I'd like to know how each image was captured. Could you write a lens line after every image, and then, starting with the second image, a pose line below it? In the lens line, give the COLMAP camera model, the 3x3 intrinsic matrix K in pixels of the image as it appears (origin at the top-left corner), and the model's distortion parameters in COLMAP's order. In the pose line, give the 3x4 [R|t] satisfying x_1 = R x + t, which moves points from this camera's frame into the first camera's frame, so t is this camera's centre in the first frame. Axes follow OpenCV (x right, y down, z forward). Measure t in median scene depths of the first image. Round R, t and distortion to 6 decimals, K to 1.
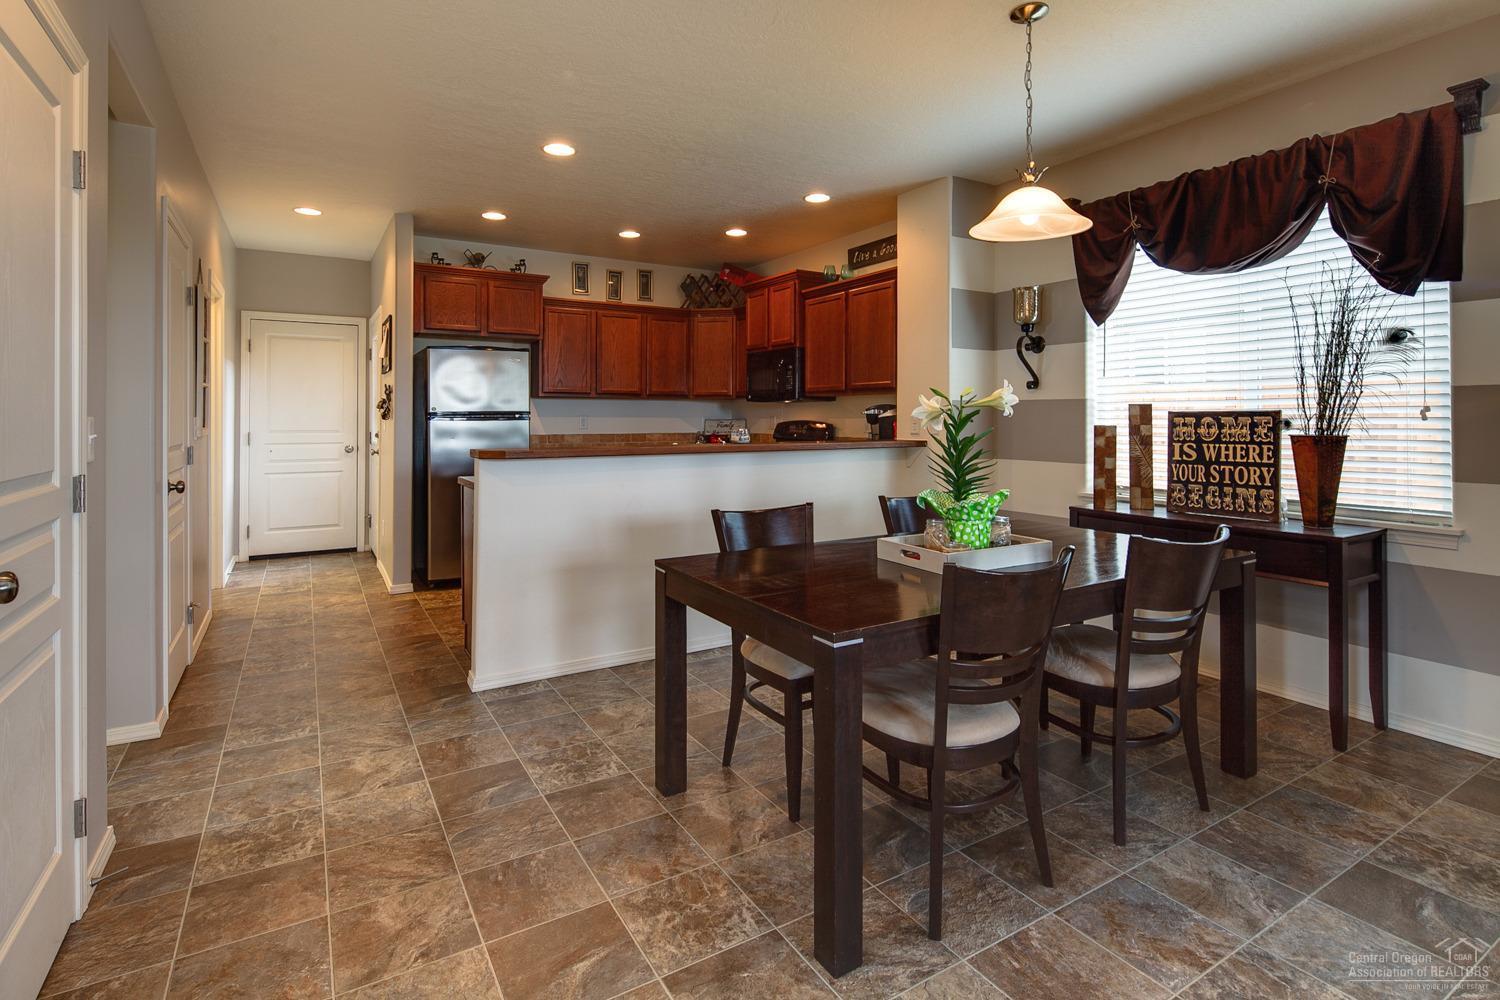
lens RADIAL K [[739.6, 0, 750.4], [0, 739.6, 412.0], [0, 0, 1]] dist [0.003611, -0.004405]
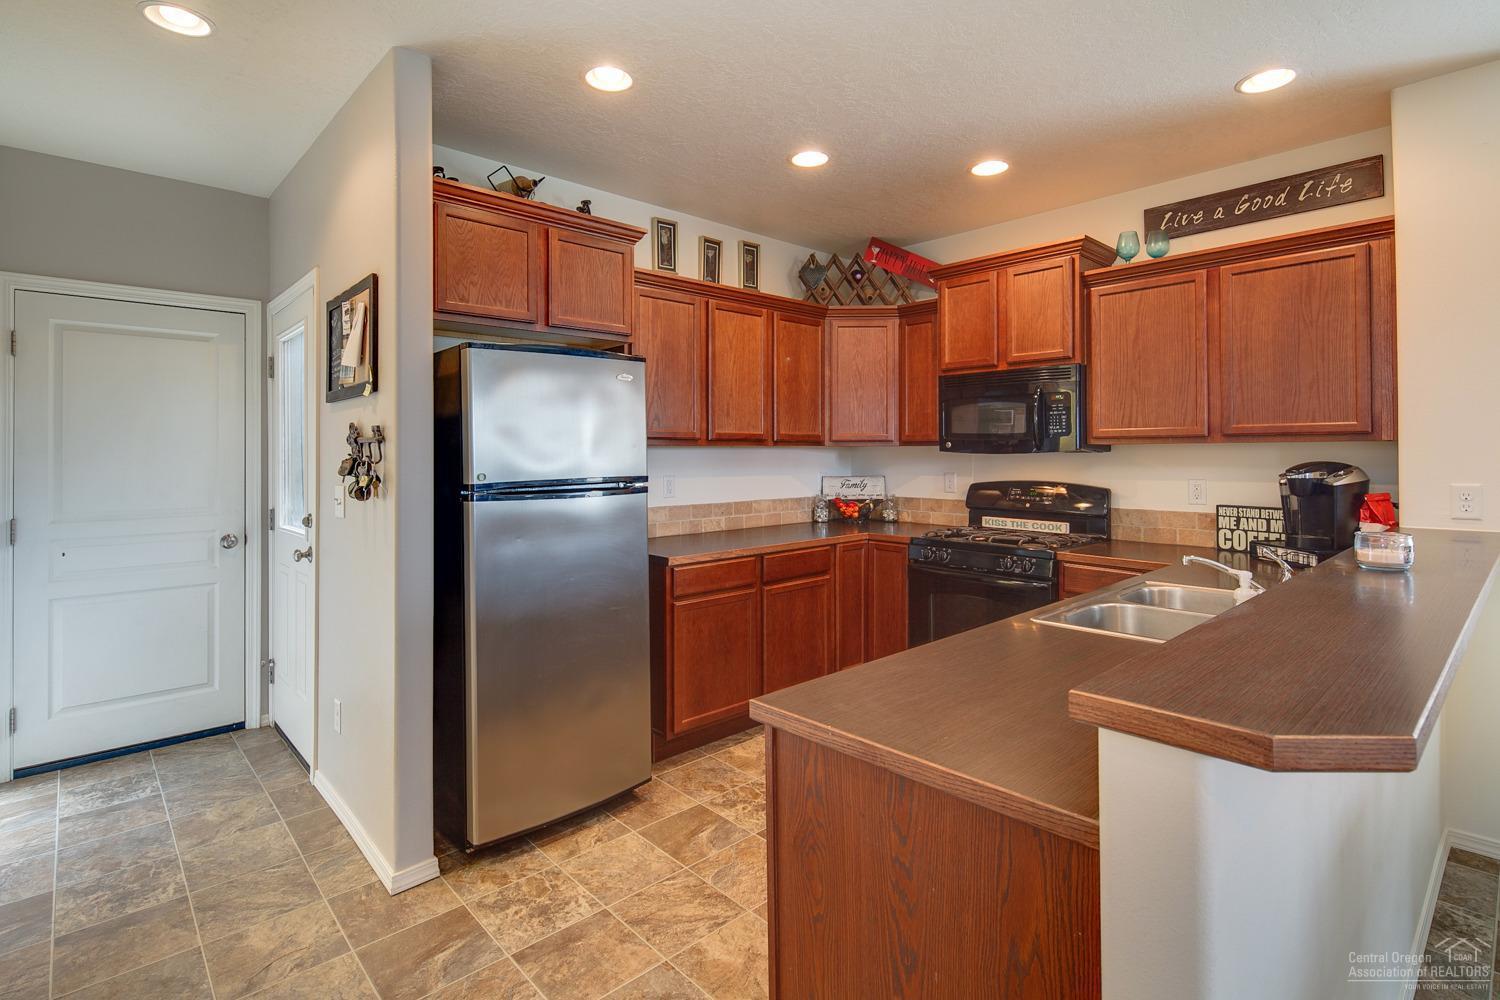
lens RADIAL K [[729.0, 0, 750.3], [0, 729.0, 447.8], [0, 0, 1]] dist [0.003981, -0.004962]
pose [[0.979307, -0.003508, 0.202349, -0.484587], [0.003670, 0.999993, -0.000425, -0.029608], [-0.202346, 0.001159, 0.979313, 0.702114]]
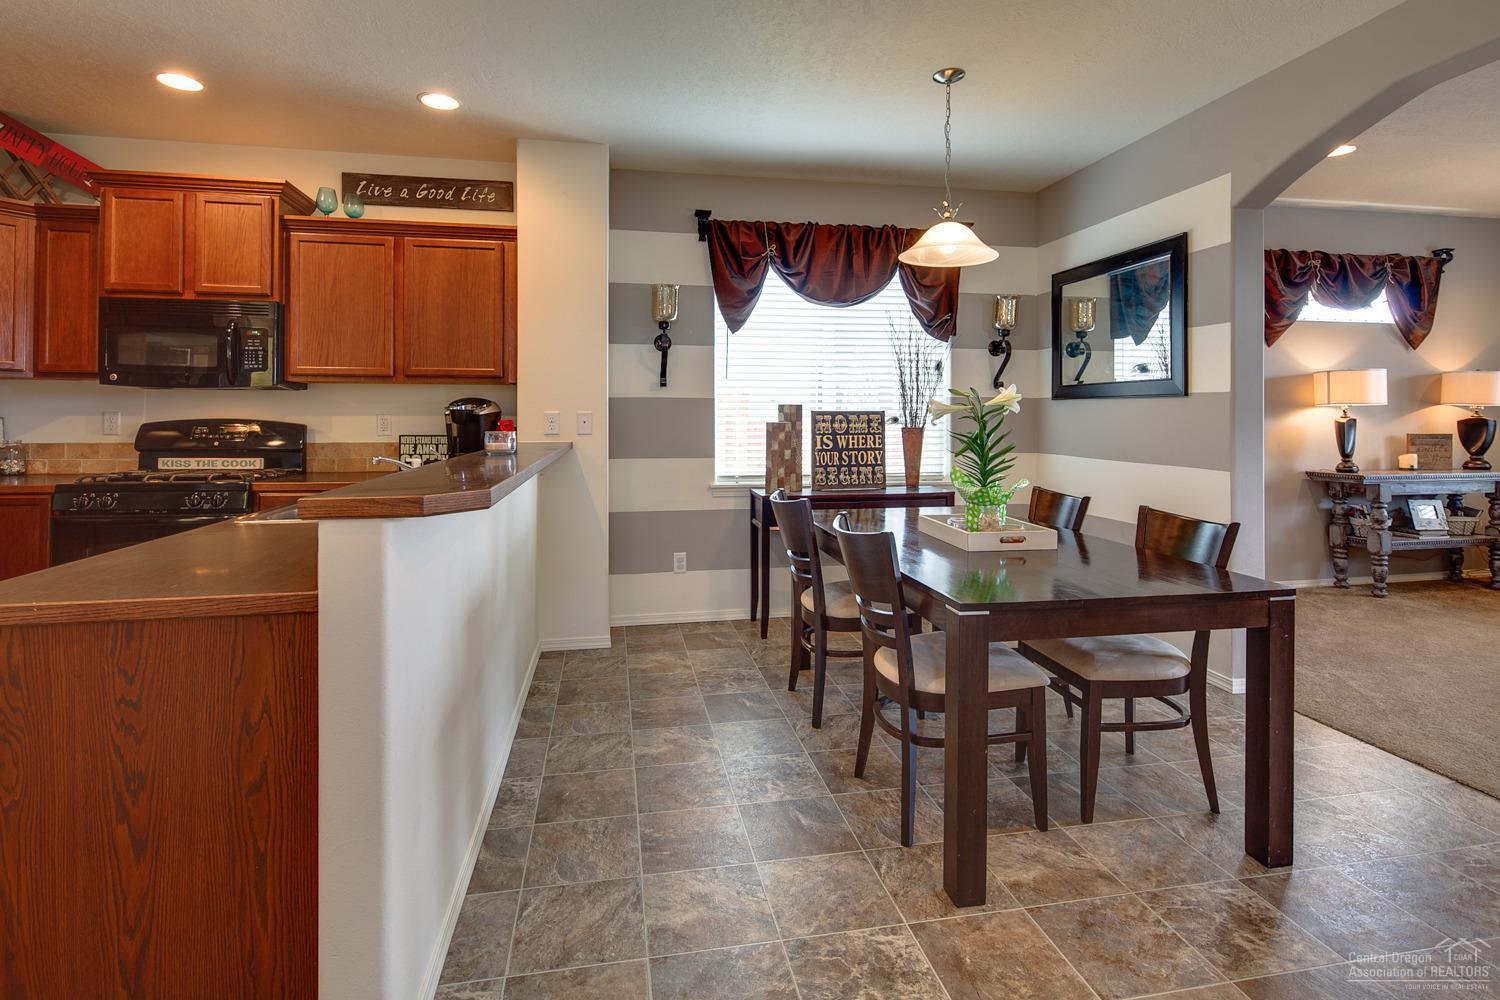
lens RADIAL K [[739.6, 0, 750.4], [0, 739.6, 412.0], [0, 0, 1]] dist [0.003611, -0.004405]
pose [[0.350165, 0.006563, 0.936665, -0.579944], [-0.008427, 0.999957, -0.003856, 0.006813], [-0.936650, -0.006543, 0.350205, 0.600665]]
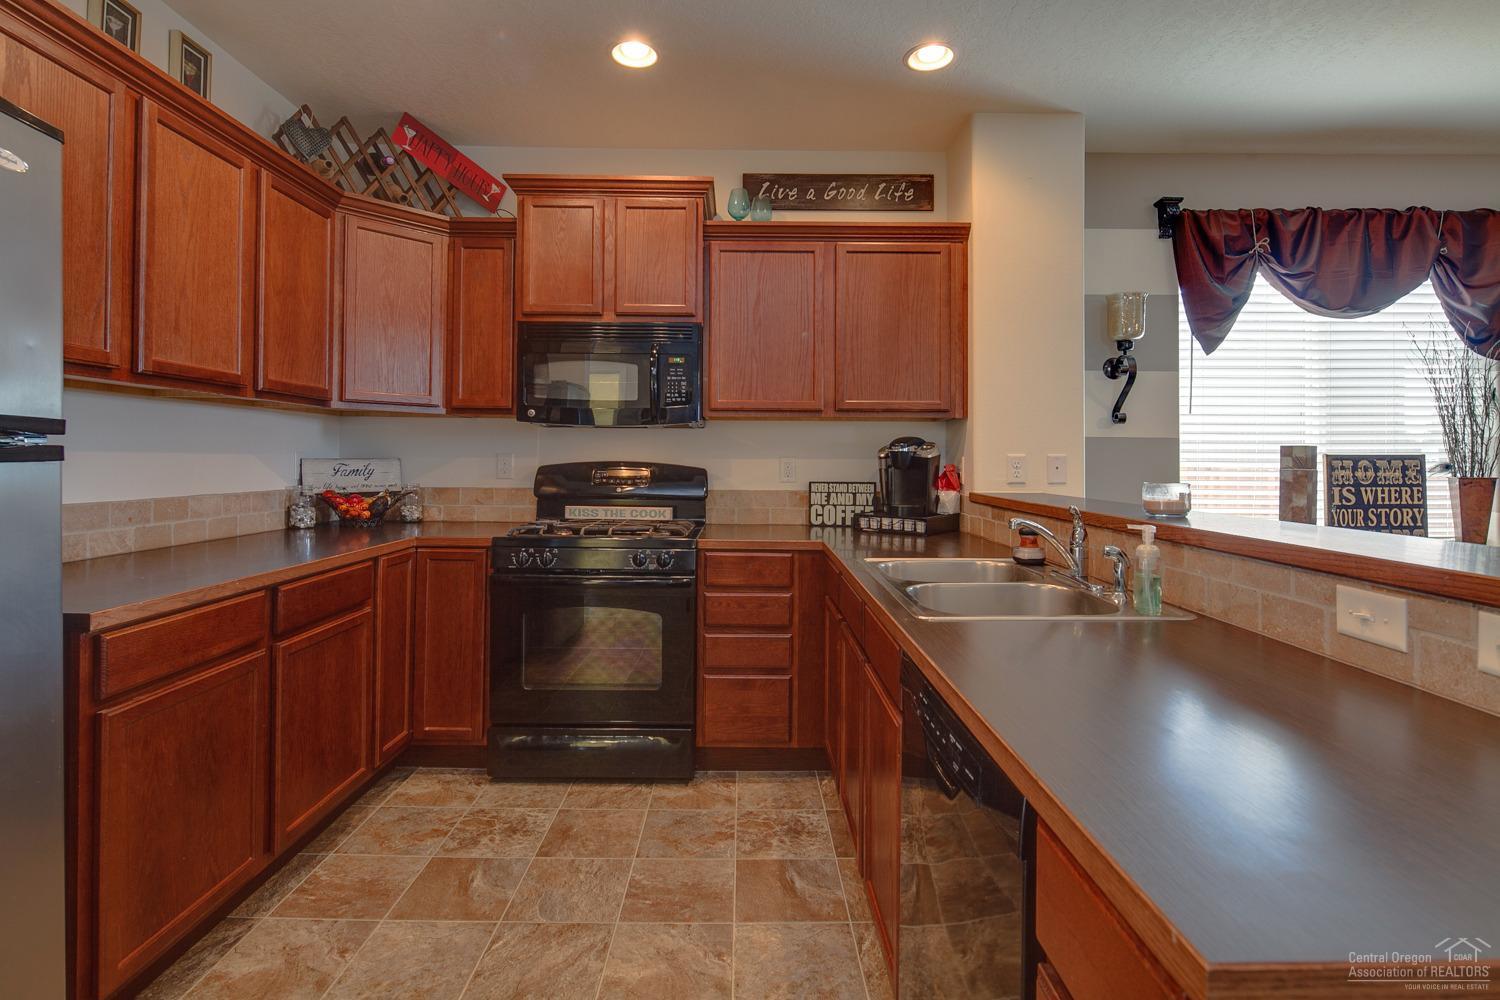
lens RADIAL K [[728.5, 0, 749.5], [0, 728.5, 453.9], [0, 0, 1]] dist [0.001570, -0.001459]
pose [[0.509510, 0.009445, 0.860413, -0.554173], [-0.012527, 0.999915, -0.003559, 0.010583], [-0.860373, -0.008966, 0.509585, 1.054469]]
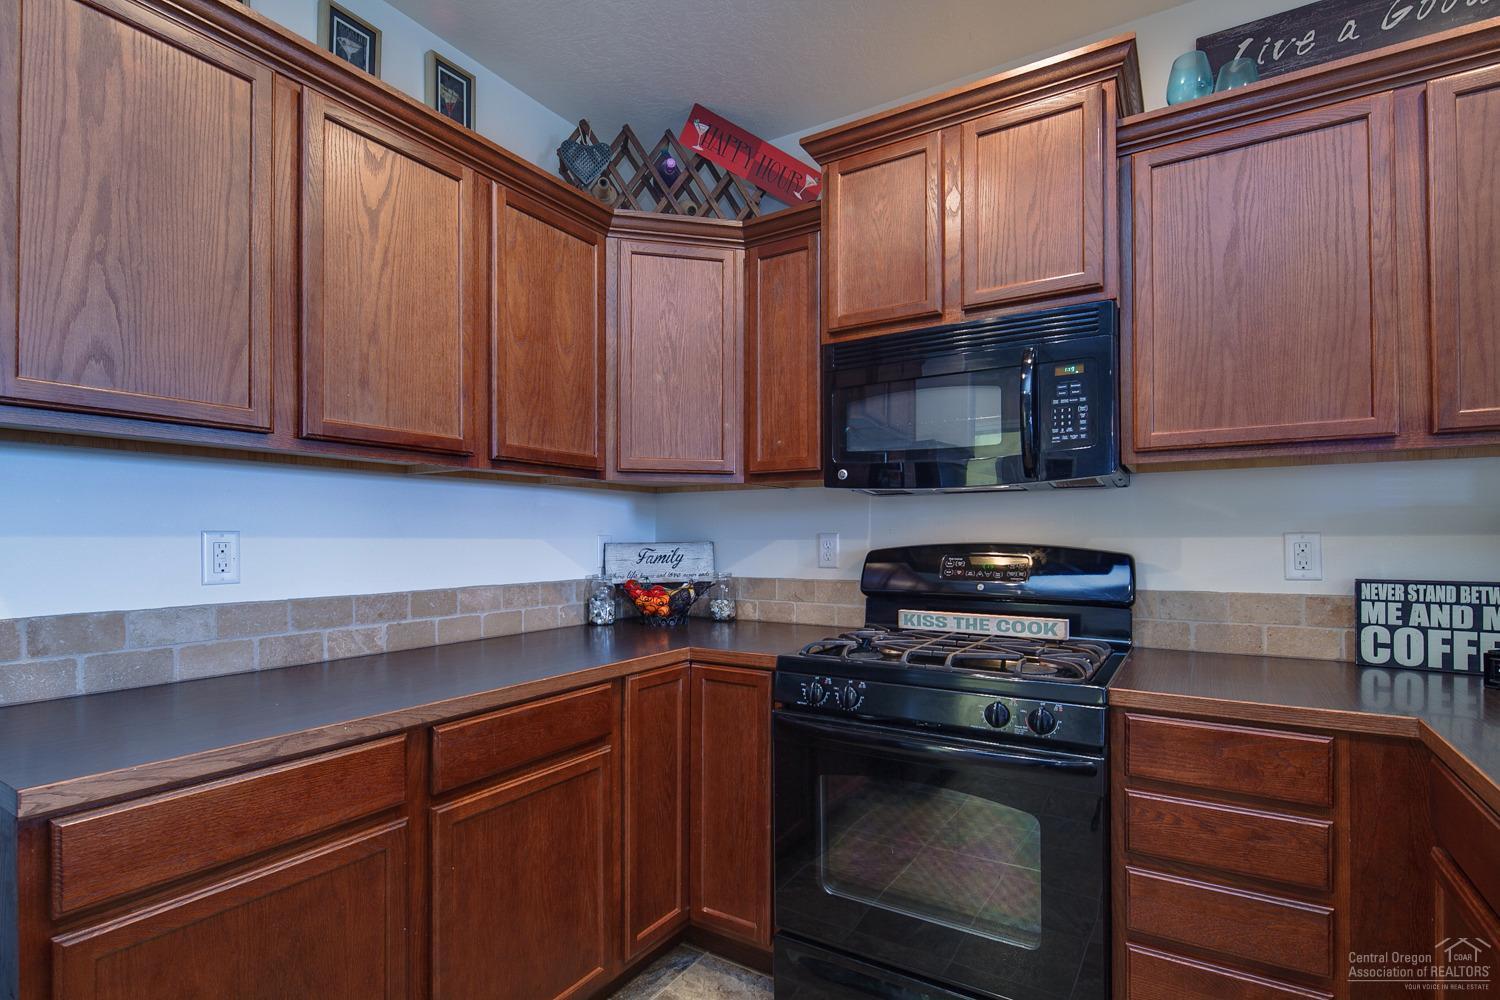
lens RADIAL K [[730.5, 0, 752.5], [0, 730.5, 535.0], [0, 0, 1]] dist [0.000997, -0.001406]
pose [[0.889138, -0.001730, 0.457637, -0.308378], [0.001645, 0.999998, 0.000583, 0.011193], [-0.457637, 0.000234, 0.889139, 1.204712]]
